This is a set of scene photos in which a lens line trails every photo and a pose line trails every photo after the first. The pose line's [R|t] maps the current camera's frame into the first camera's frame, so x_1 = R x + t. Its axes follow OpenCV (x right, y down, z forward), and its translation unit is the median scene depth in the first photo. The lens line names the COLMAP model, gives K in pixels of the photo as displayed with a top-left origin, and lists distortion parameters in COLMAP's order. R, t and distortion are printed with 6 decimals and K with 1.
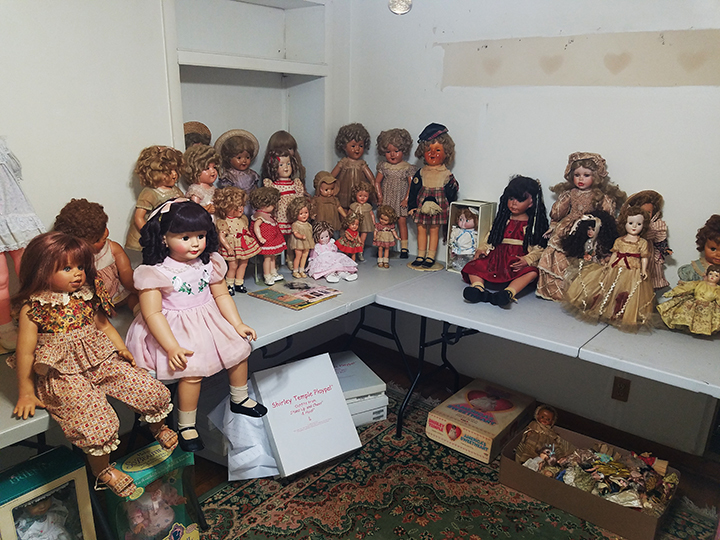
lens RADIAL K [[552.8, 0, 356.9], [0, 552.8, 277.0], [0, 0, 1]] dist [0.199274, -0.327815]
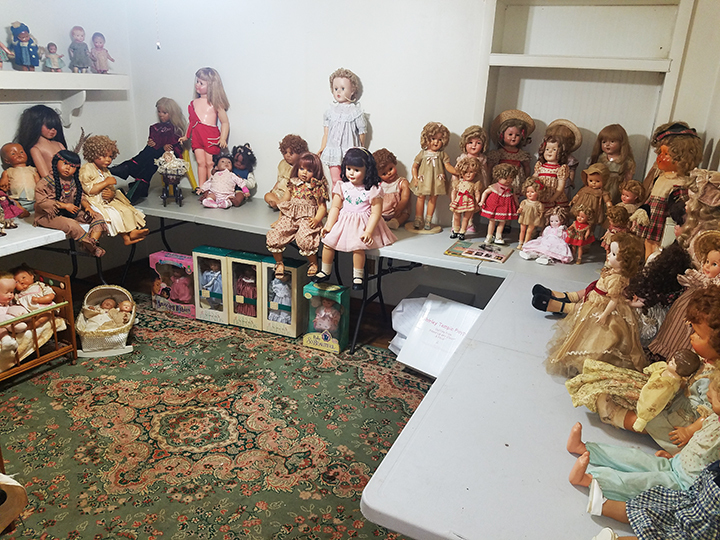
lens RADIAL K [[552.8, 0, 356.9], [0, 552.8, 277.0], [0, 0, 1]] dist [0.199274, -0.327815]
pose [[0.259926, 0.309409, -0.914715, 0.960189], [-0.319052, 0.921592, 0.221074, -0.103527], [0.911397, 0.234379, 0.338263, 0.358479]]
